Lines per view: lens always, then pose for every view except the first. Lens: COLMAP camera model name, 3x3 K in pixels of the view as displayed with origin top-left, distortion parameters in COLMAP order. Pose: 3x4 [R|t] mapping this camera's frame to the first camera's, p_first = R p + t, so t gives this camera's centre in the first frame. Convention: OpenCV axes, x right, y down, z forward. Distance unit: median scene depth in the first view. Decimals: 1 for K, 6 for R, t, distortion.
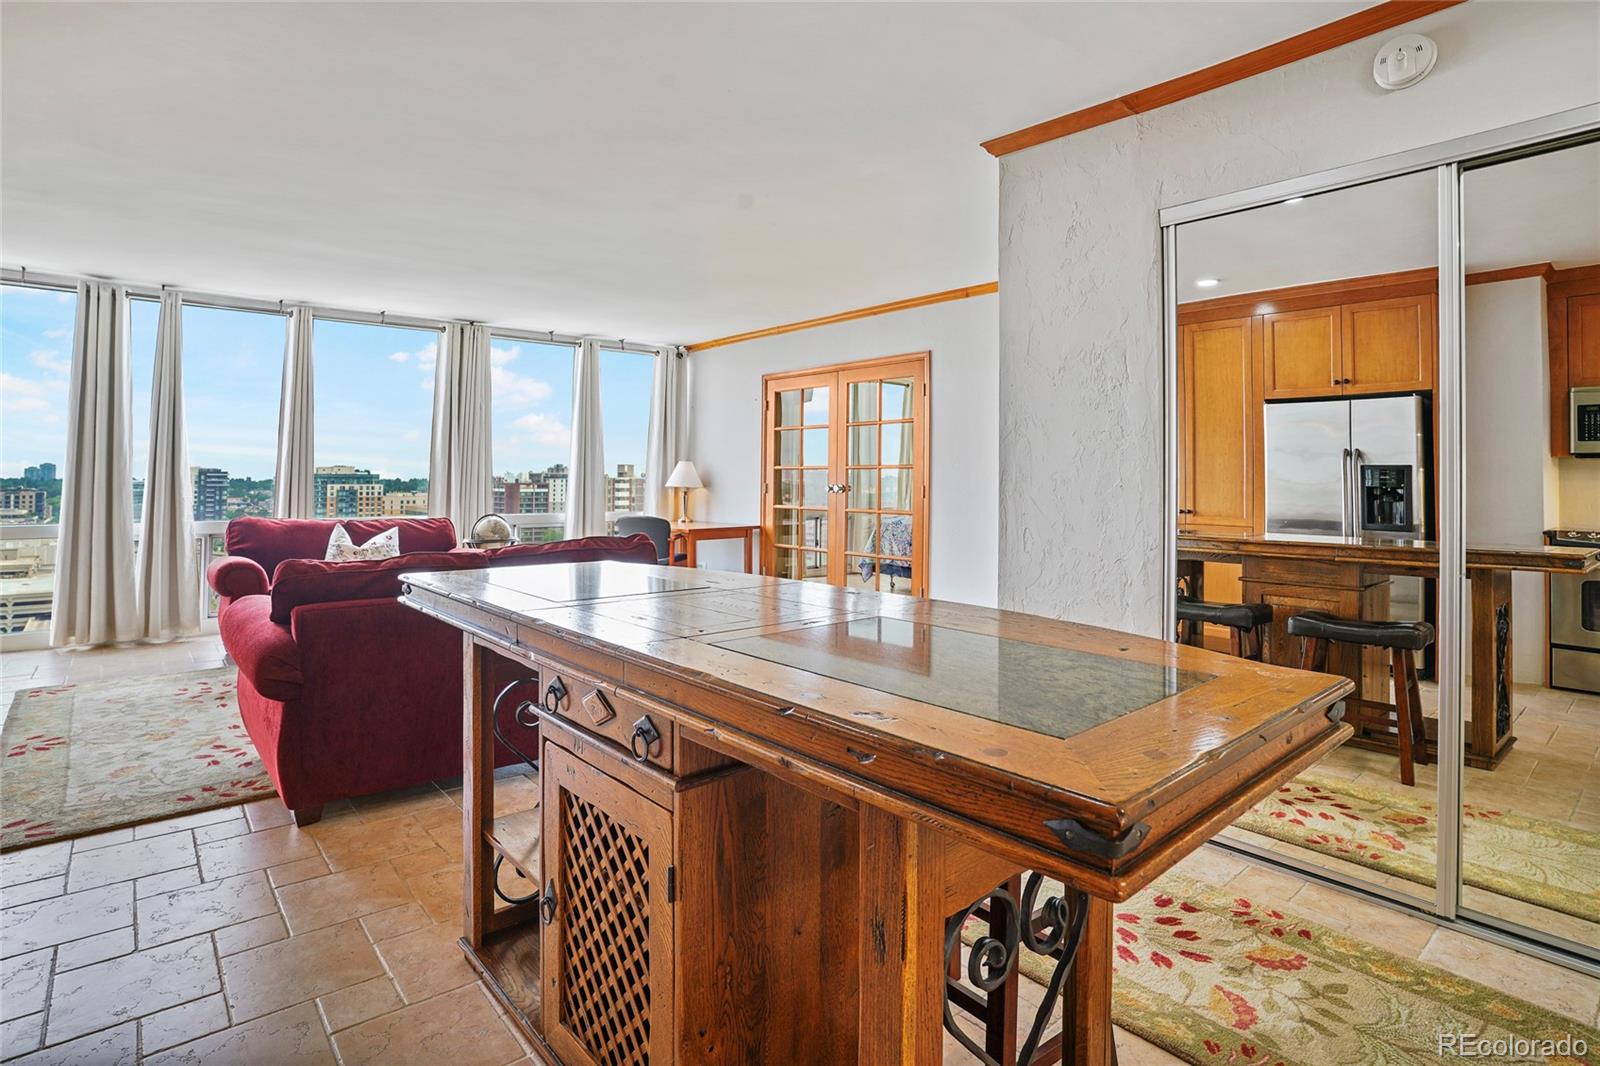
lens RADIAL K [[801.1, 0, 796.7], [0, 801.1, 497.5], [0, 0, 1]] dist [-0.087538, 0.041833]
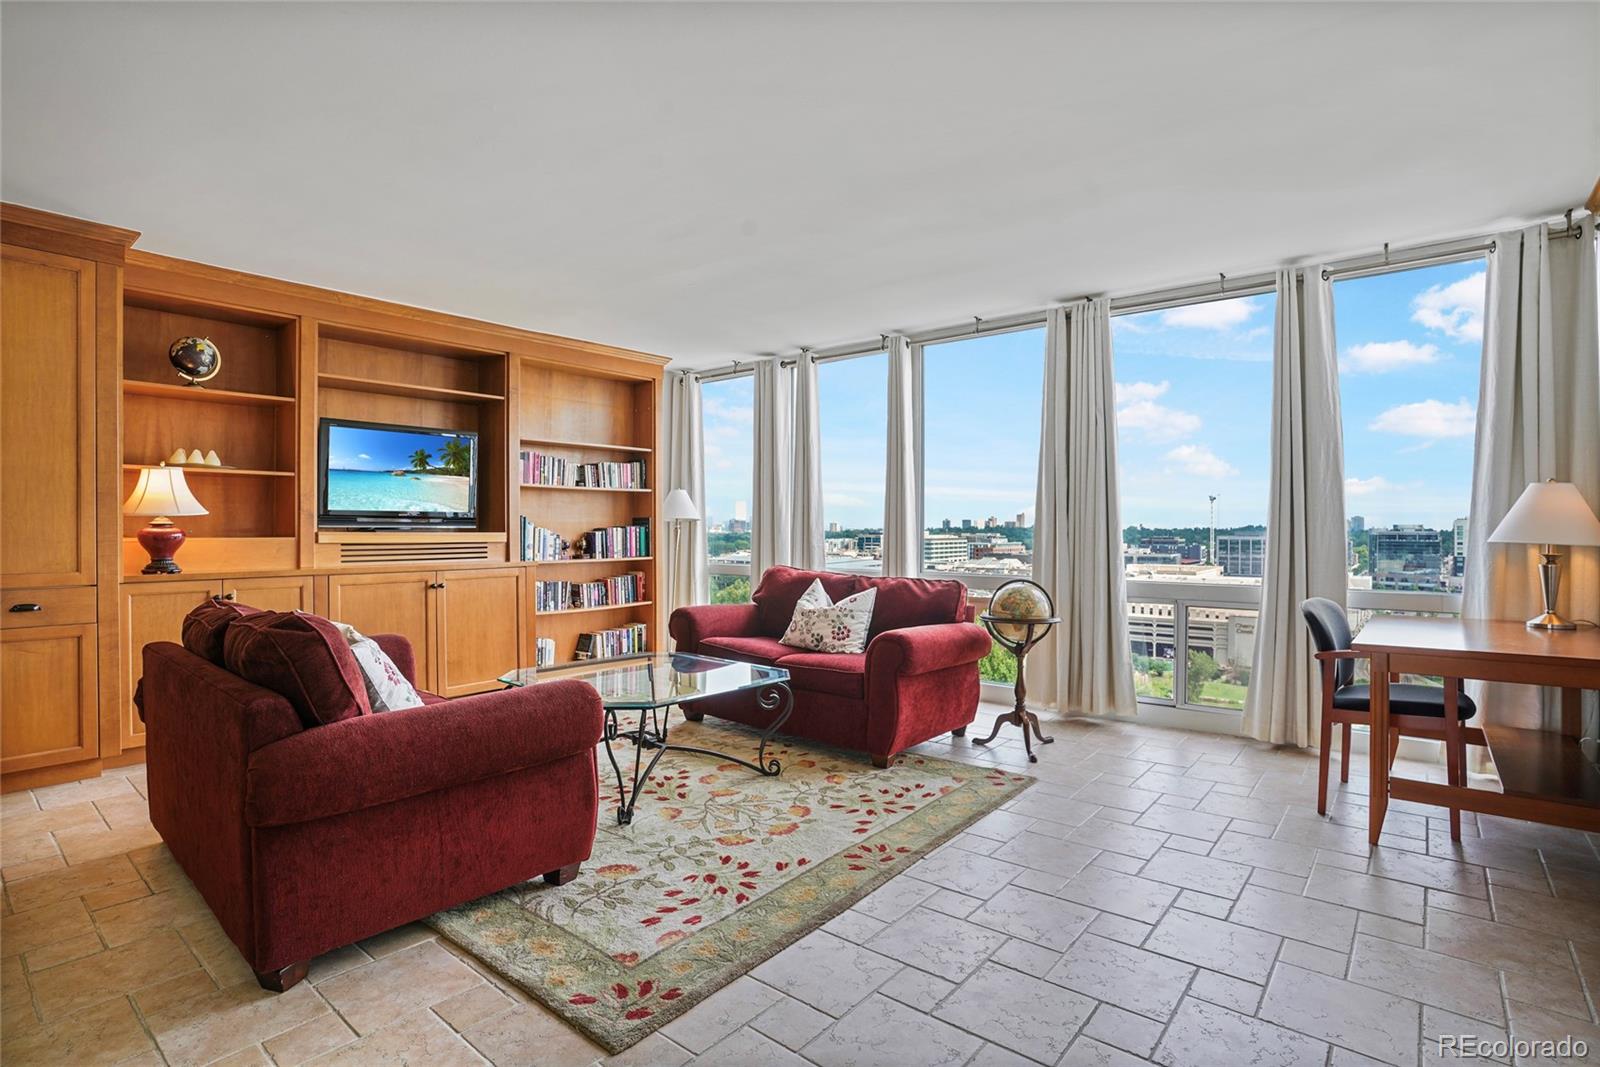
lens RADIAL K [[790.1, 0, 800.3], [0, 790.1, 531.7], [0, 0, 1]] dist [-0.092489, 0.040001]
pose [[0.160669, 0.000814, -0.987008, 0.241697], [-0.022474, 0.999743, -0.002834, -0.012730], [0.986752, 0.022637, 0.160646, 0.726190]]
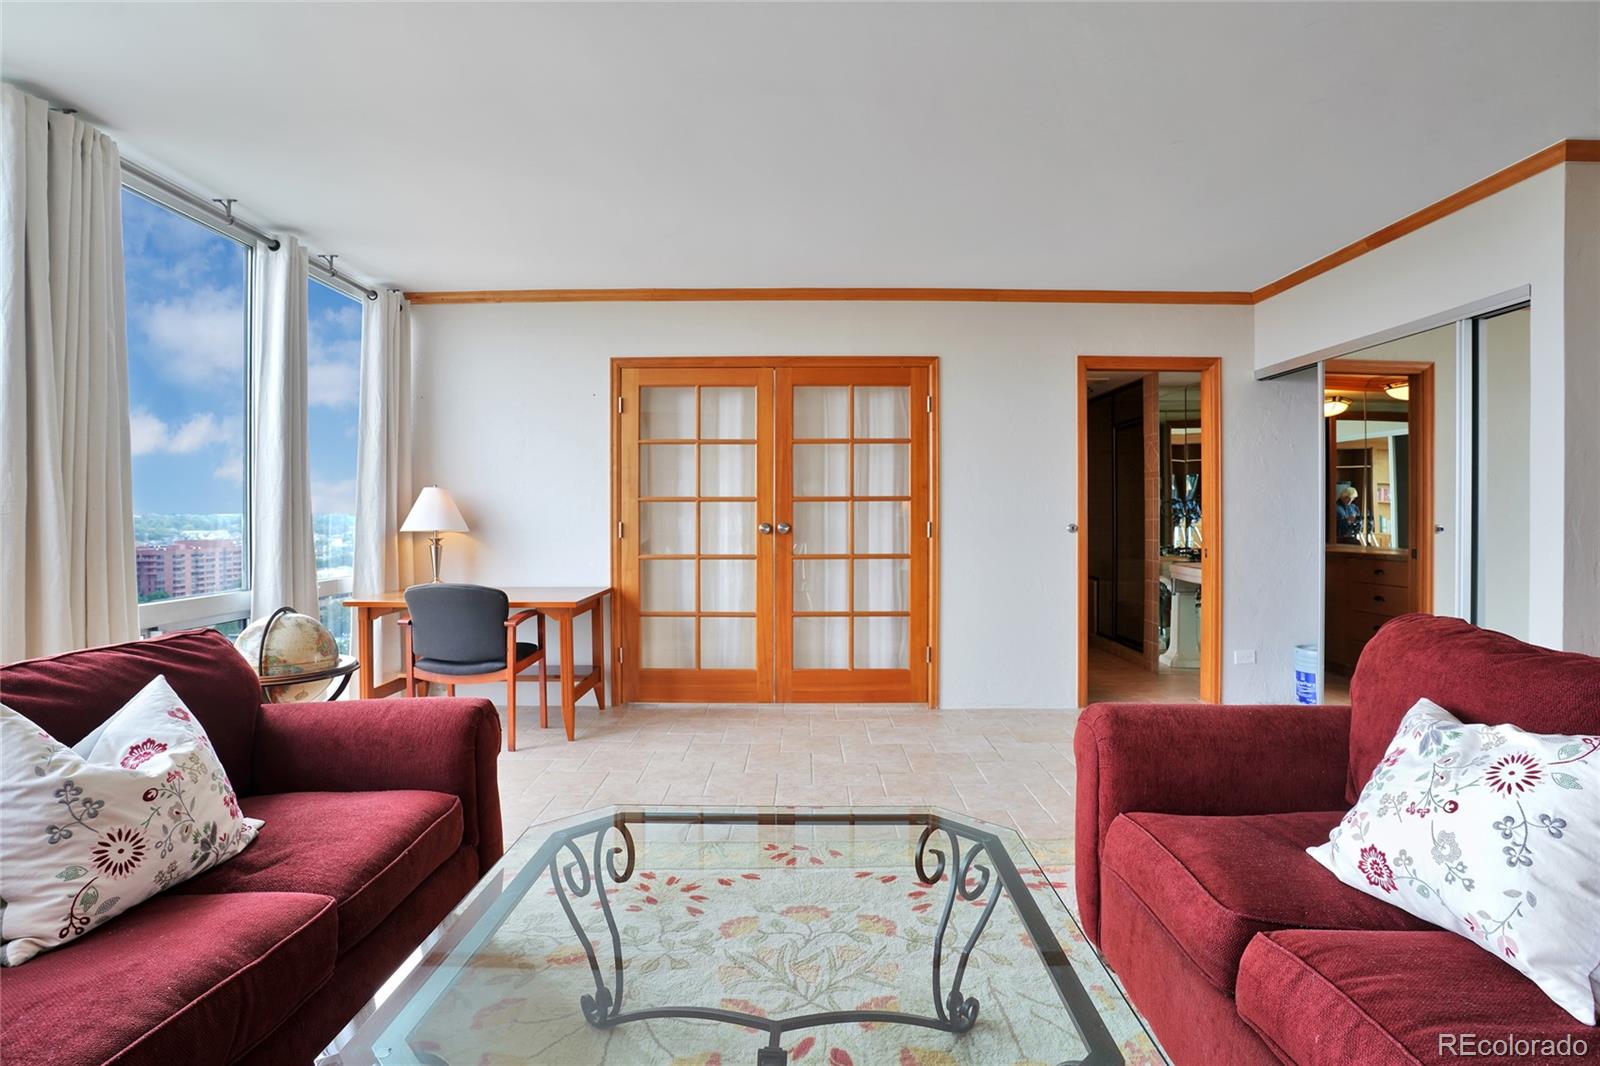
lens RADIAL K [[778.9, 0, 800.4], [0, 778.9, 532.4], [0, 0, 1]] dist [-0.084597, 0.040510]
pose [[0.663224, -0.024127, 0.748032, -0.504625], [0.025426, 0.999630, 0.009698, -0.014206], [-0.747989, 0.012588, 0.663592, 0.556288]]
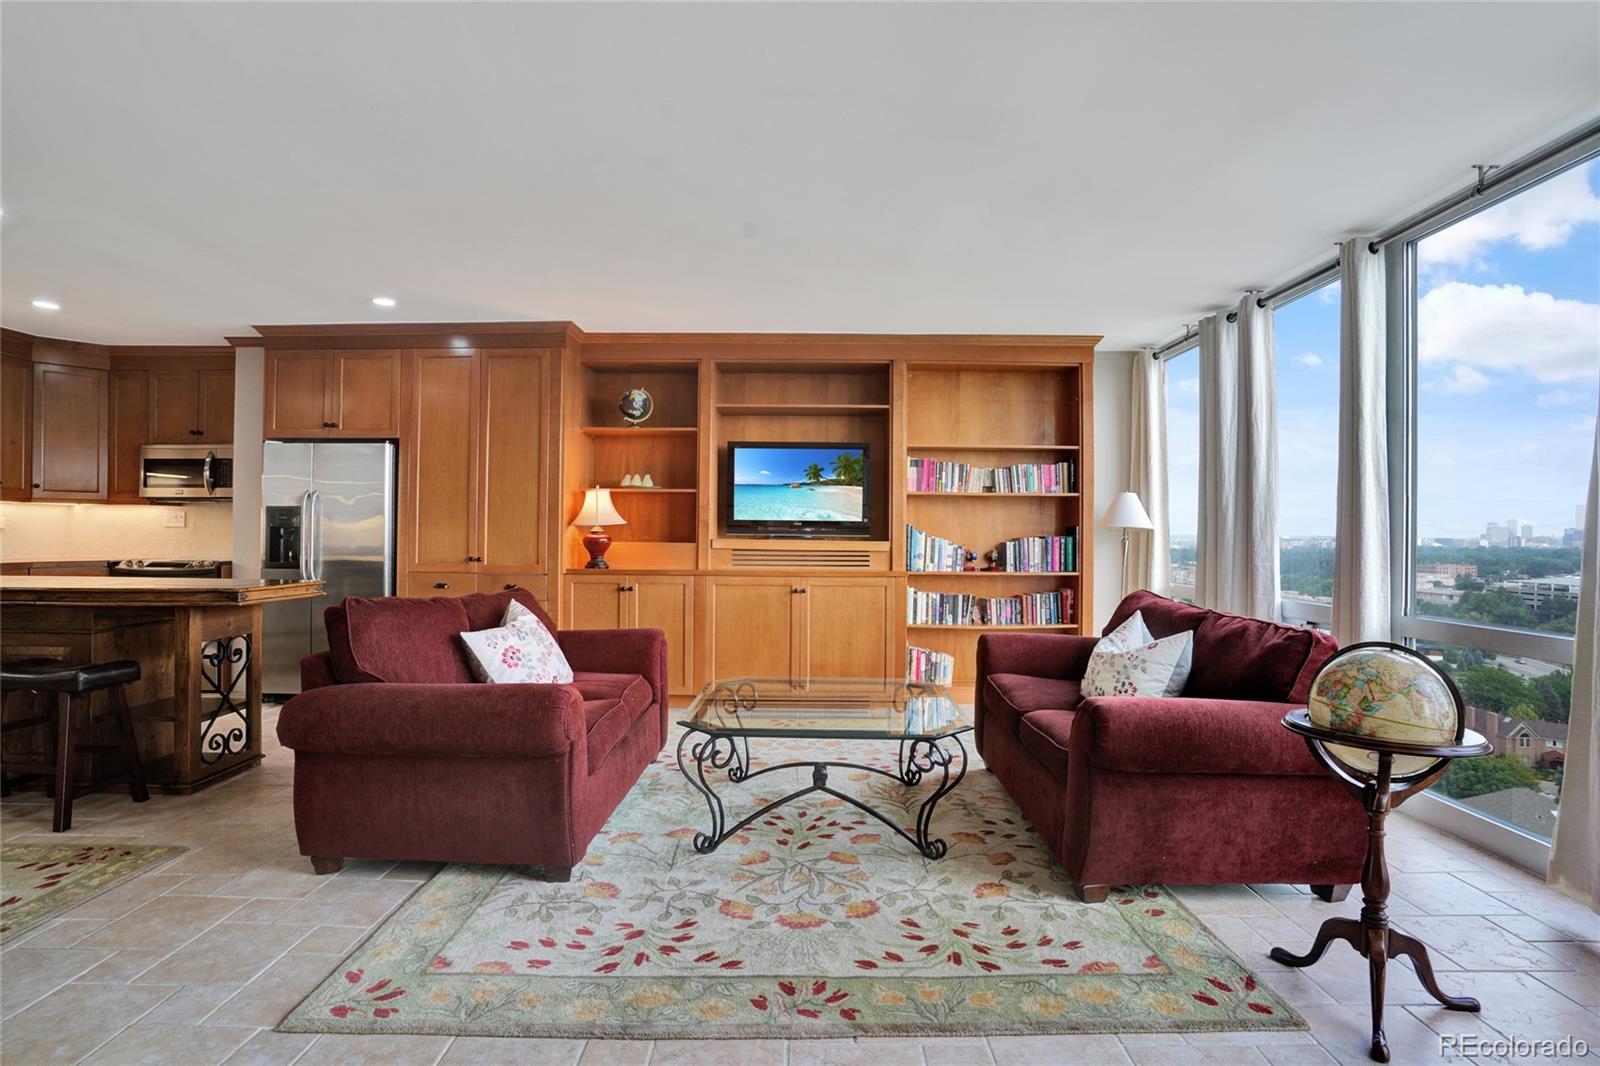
lens RADIAL K [[784.7, 0, 800.9], [0, 784.7, 531.6], [0, 0, 1]] dist [-0.083970, 0.037655]
pose [[-0.662535, -0.012041, -0.748934, 0.046956], [-0.028203, 0.999563, 0.008879, -0.022752], [0.748499, 0.027005, -0.662585, 1.040230]]
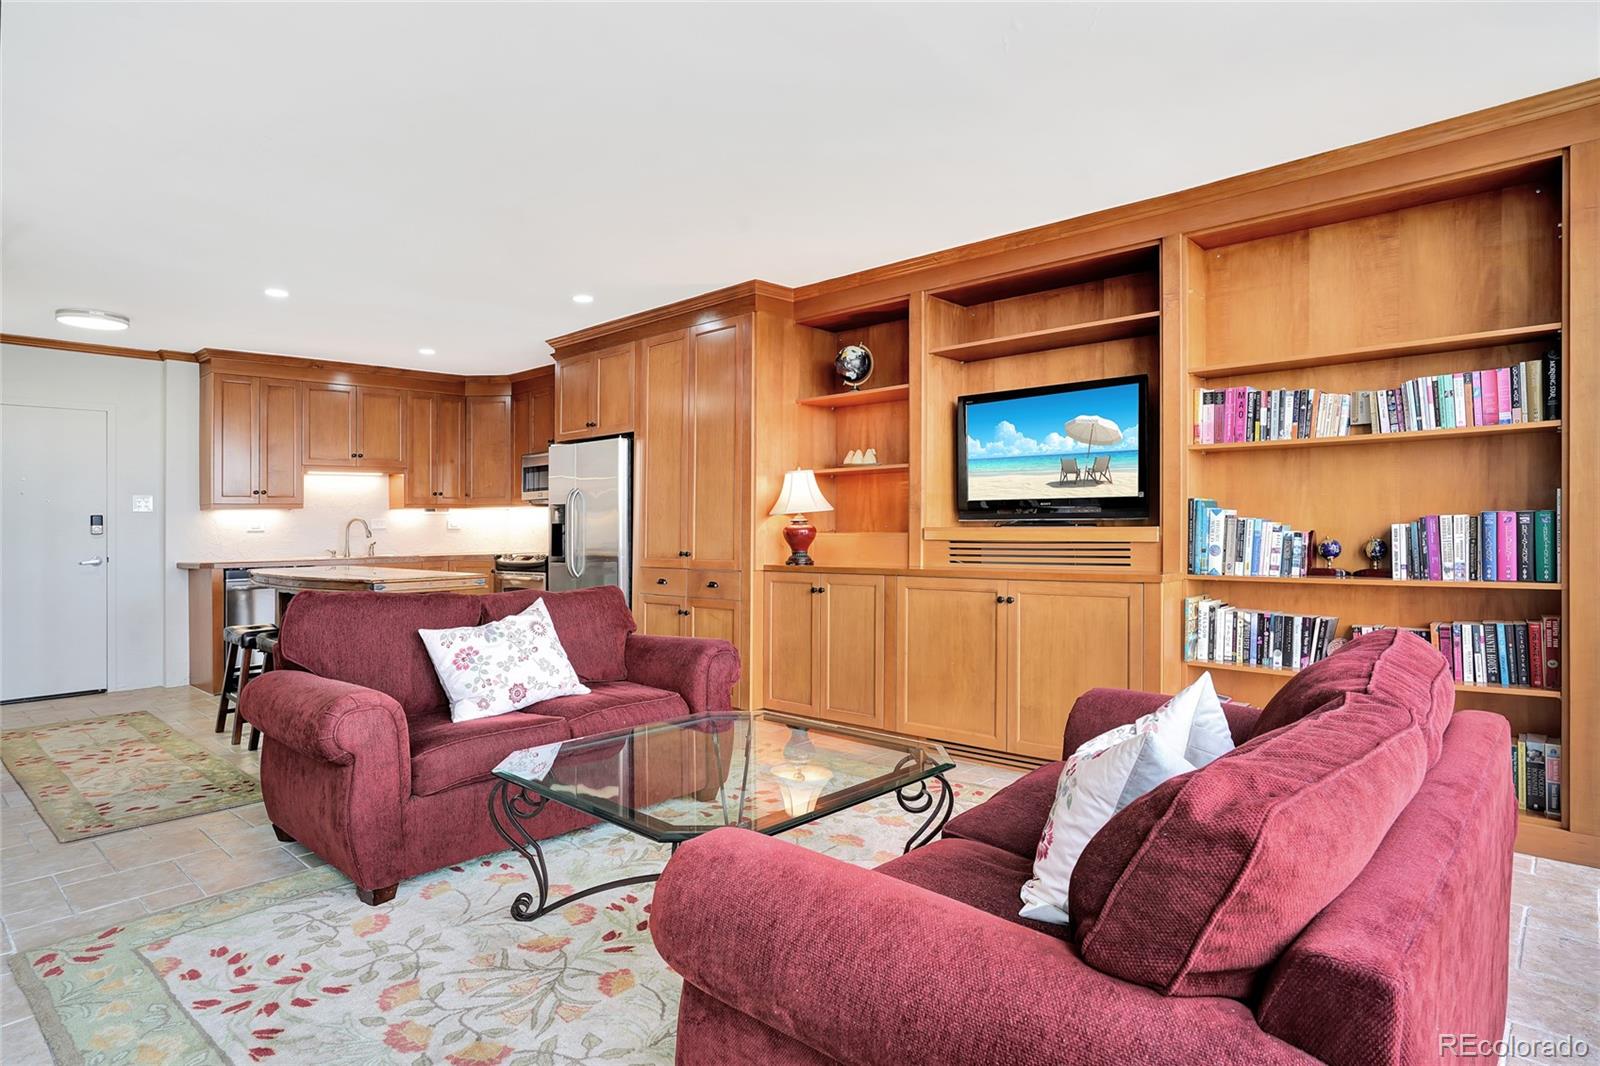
lens RADIAL K [[896.3, 0, 780.1], [0, 896.3, 513.8], [0, 0, 1]] dist [-0.057749, 0.042993]
pose [[-0.995717, 0.010227, -0.091881, -0.344648], [0.009243, 0.999895, 0.011134, -0.025239], [0.091986, 0.010237, -0.995708, 1.130843]]
